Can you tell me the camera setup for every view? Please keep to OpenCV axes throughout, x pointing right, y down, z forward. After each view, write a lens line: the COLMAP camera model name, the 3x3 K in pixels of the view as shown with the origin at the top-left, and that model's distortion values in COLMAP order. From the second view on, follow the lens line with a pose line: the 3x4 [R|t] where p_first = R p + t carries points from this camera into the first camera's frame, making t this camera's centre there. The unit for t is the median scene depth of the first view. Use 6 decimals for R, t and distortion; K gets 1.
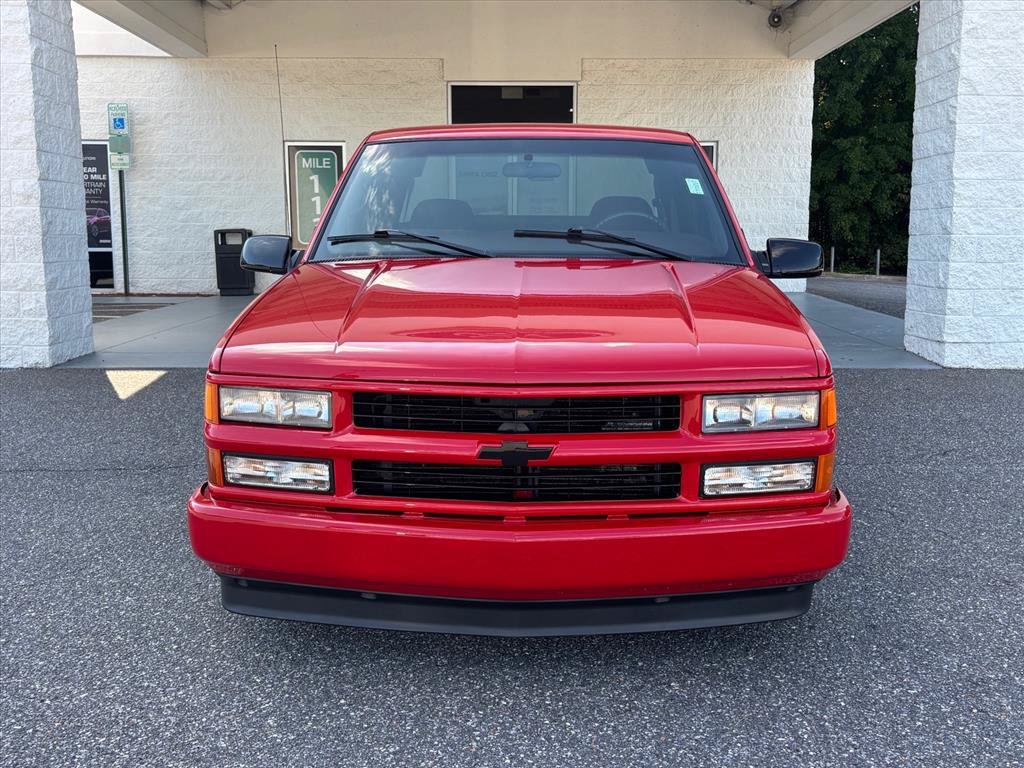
lens RADIAL K [[1041.3, 0, 516.0], [0, 1041.3, 379.0], [0, 0, 1]] dist [0.016139, 0.000000]
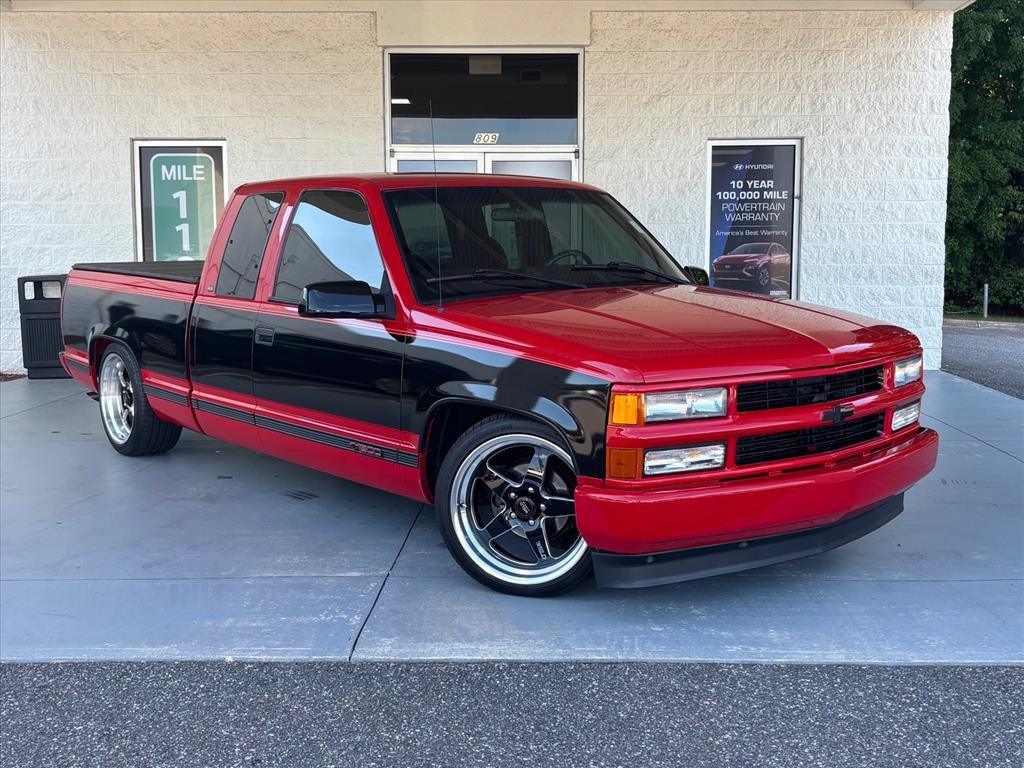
lens RADIAL K [[1247.1, 0, 517.7], [0, 1247.1, 382.0], [0, 0, 1]] dist [0.011539, 0.000000]
pose [[0.999967, -0.001016, -0.008106, 0.023367], [0.000696, 0.999224, -0.039384, -0.046637], [0.008140, 0.039377, 0.999191, 0.232108]]
